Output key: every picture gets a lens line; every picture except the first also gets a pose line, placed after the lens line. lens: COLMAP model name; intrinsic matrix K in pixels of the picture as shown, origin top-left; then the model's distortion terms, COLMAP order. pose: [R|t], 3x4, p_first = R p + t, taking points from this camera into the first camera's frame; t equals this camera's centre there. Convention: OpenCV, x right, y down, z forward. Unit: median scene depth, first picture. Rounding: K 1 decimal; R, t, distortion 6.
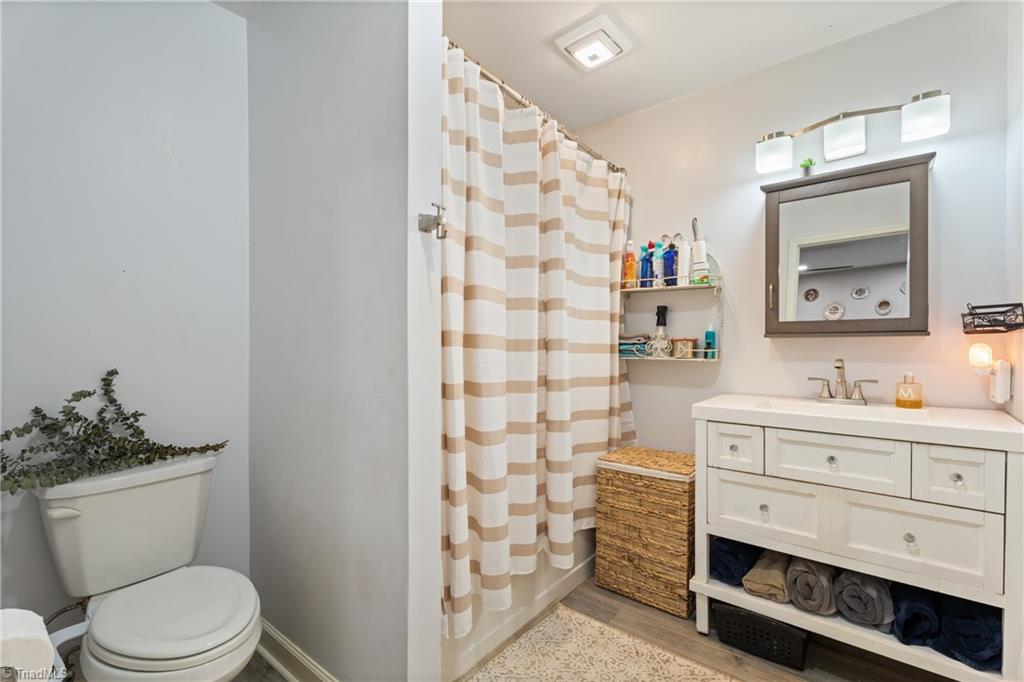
lens RADIAL K [[456.3, 0, 512.6], [0, 456.3, 346.1], [0, 0, 1]] dist [0.002979, 0.000021]
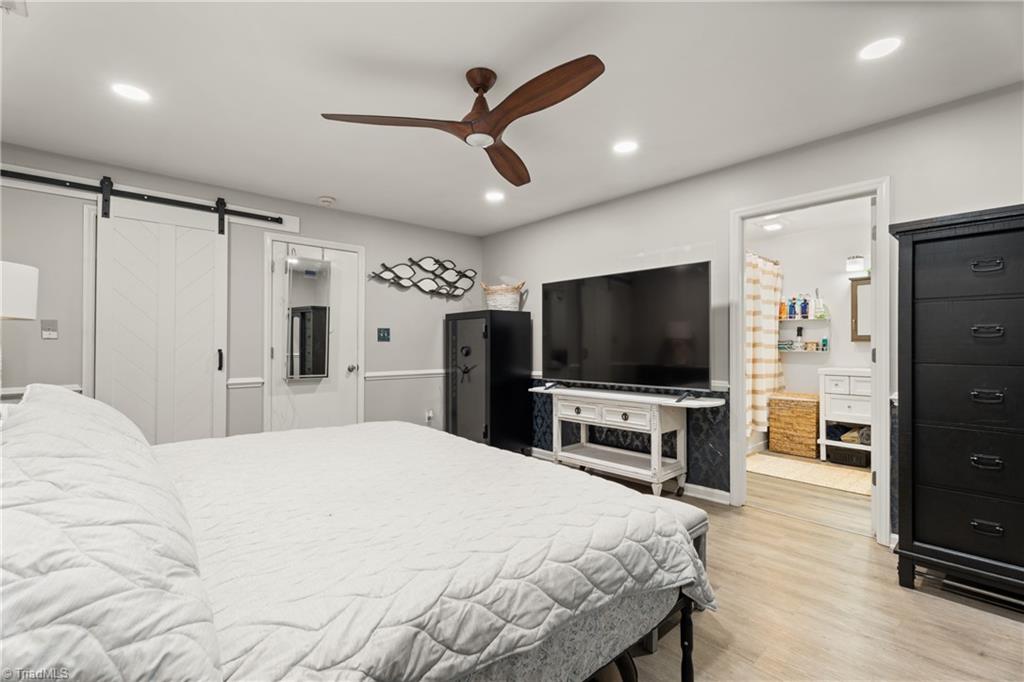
lens RADIAL K [[456.3, 0, 509.5], [0, 456.3, 340.5], [0, 0, 1]] dist [0.002979, 0.000021]
pose [[0.986464, -0.000500, -0.163975, -0.722021], [-0.000766, 0.999970, -0.007655, -0.006446], [0.163974, 0.007677, 0.986435, -1.458060]]
